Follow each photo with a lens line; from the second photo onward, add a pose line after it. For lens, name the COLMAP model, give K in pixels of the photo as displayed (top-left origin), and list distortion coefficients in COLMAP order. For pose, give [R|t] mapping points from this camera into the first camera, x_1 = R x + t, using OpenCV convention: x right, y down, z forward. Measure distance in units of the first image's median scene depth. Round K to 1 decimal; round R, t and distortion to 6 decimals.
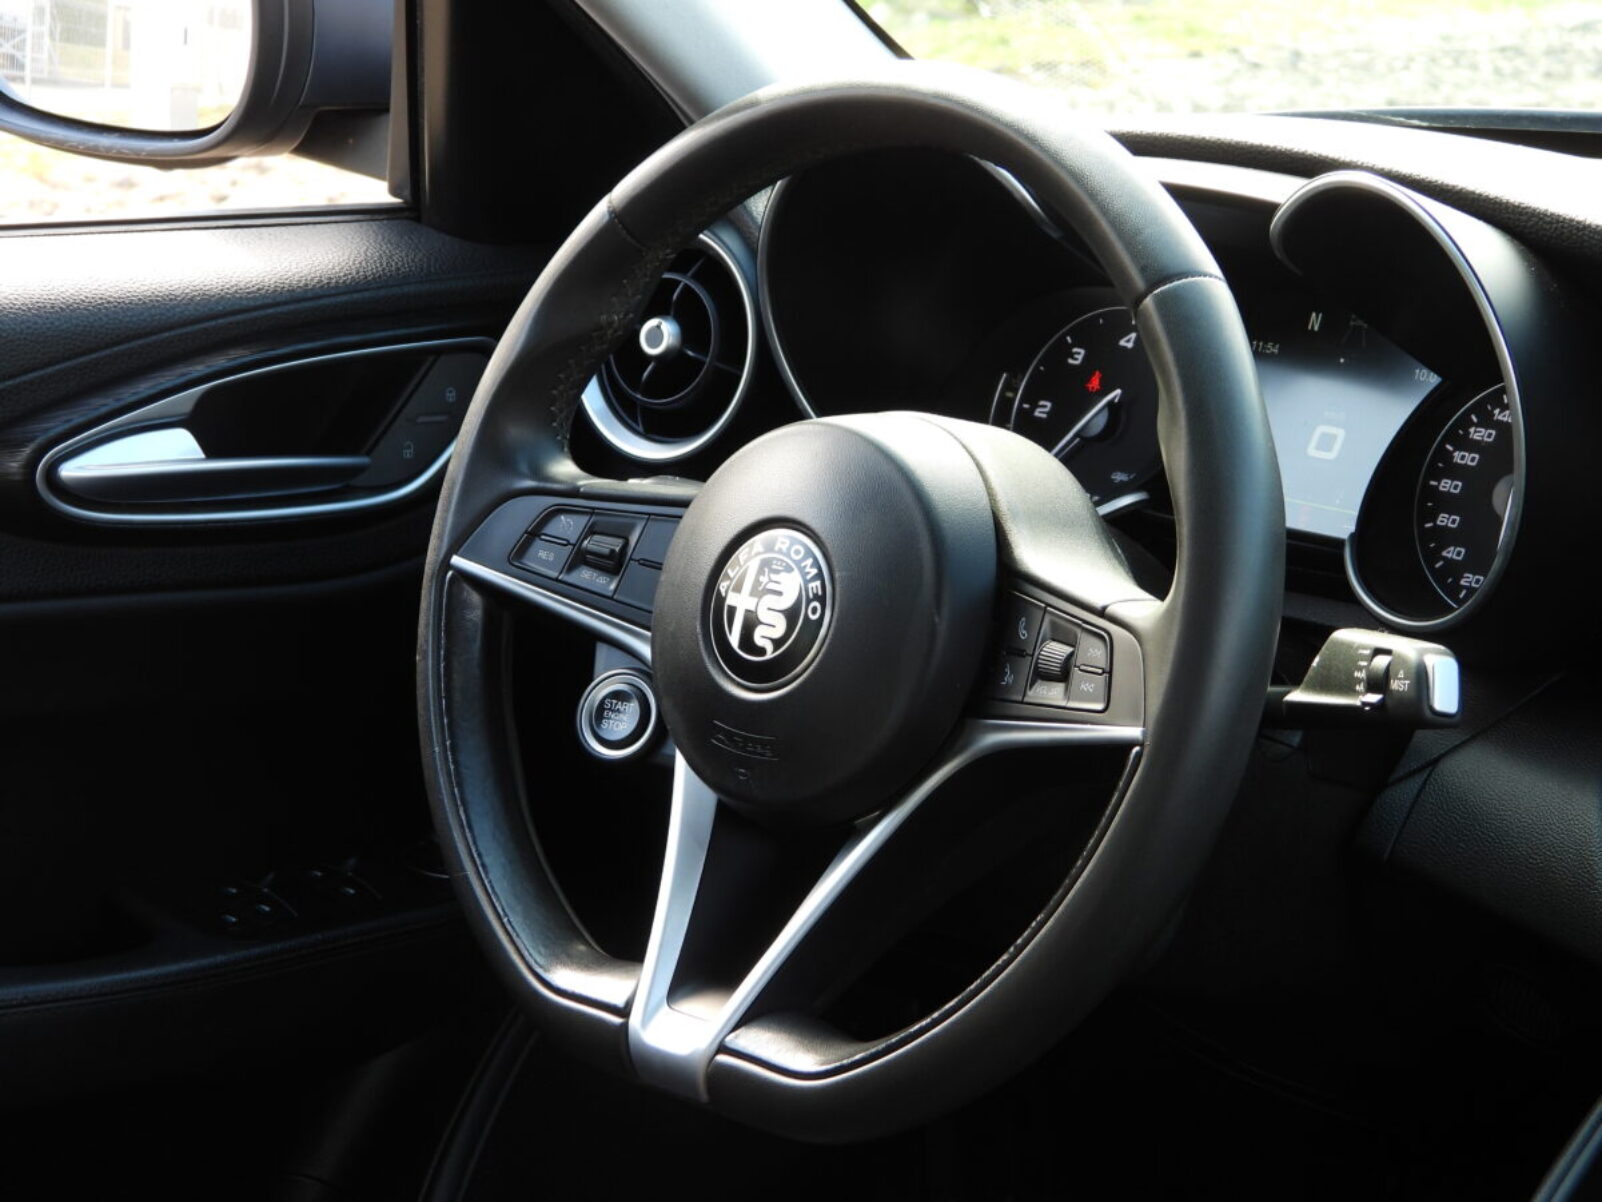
lens RADIAL K [[4024.9, 0, 801.0], [0, 4024.9, 601.0], [0, 0, 1]] dist [-0.059429, -0.076977]
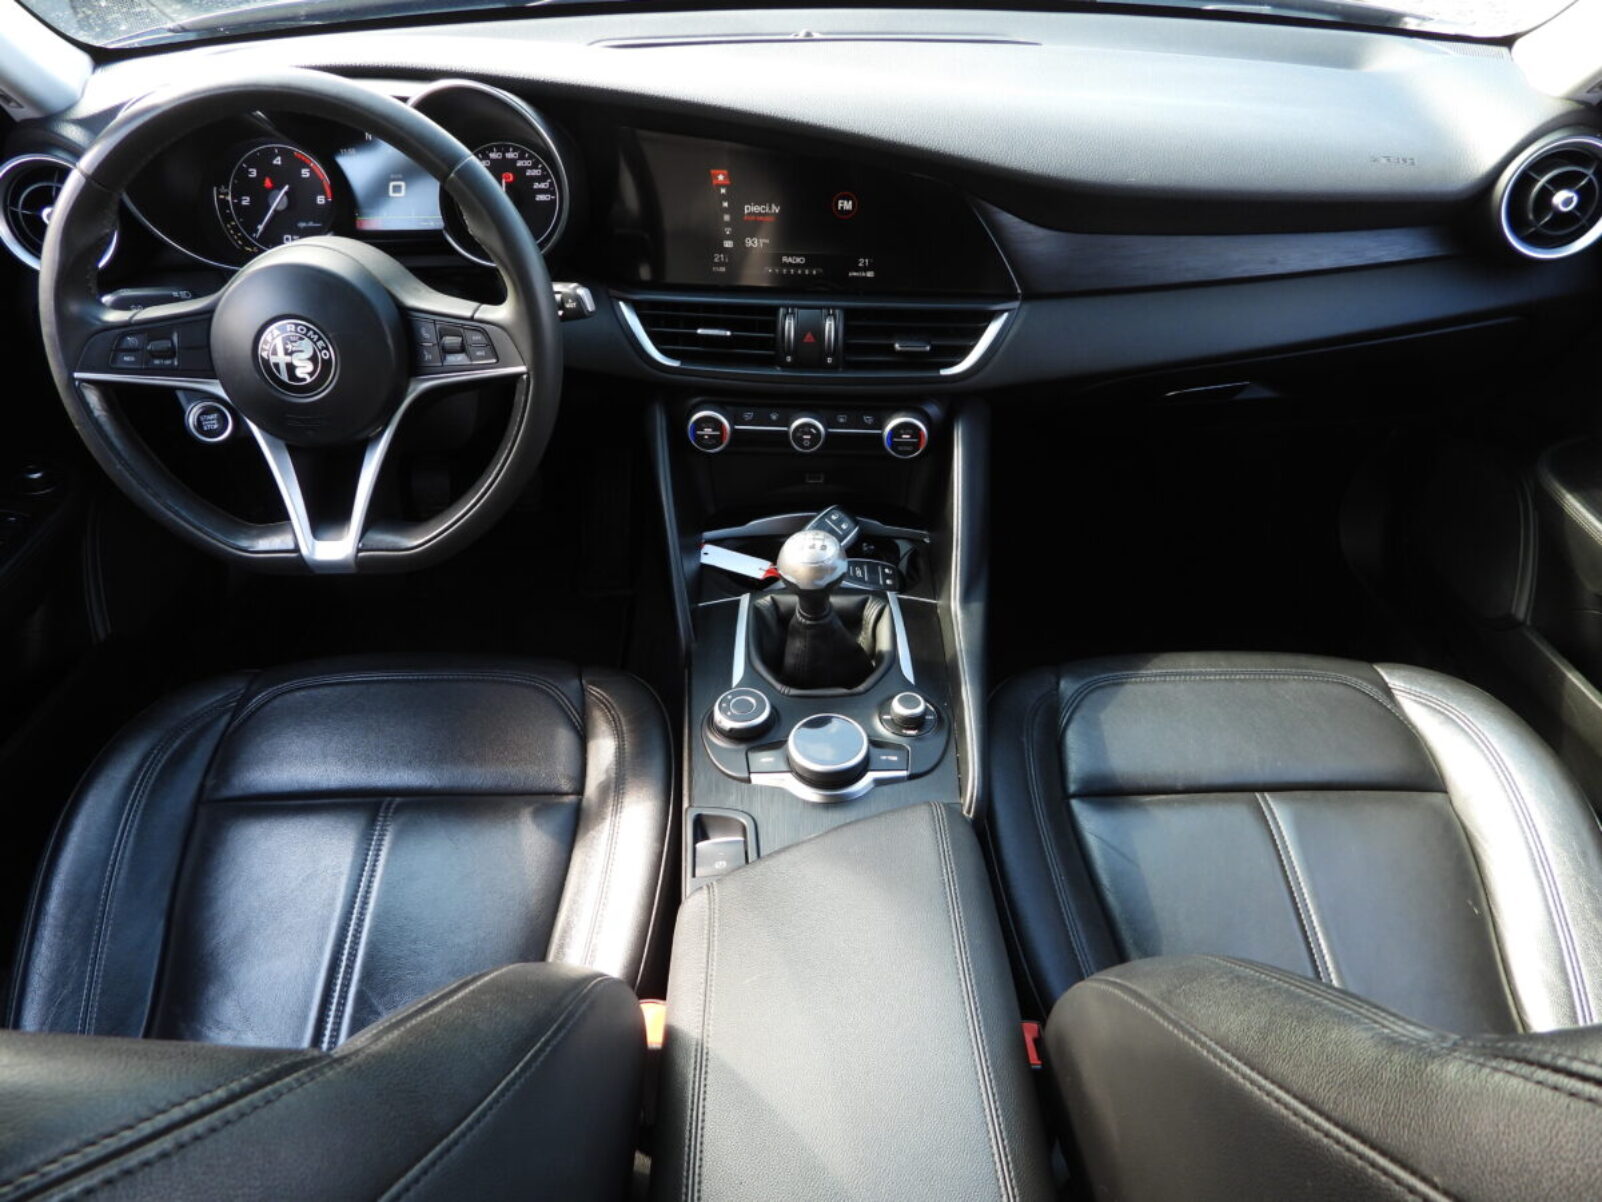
lens RADIAL K [[1137.9, 0, 801.0], [0, 1137.9, 601.0], [0, 0, 1]] dist [-0.008213, -0.003015]
pose [[0.702180, -0.459480, 0.543895, -0.207304], [0.181861, 0.854302, 0.486924, -0.133433], [-0.688382, -0.242994, 0.683435, 0.371141]]
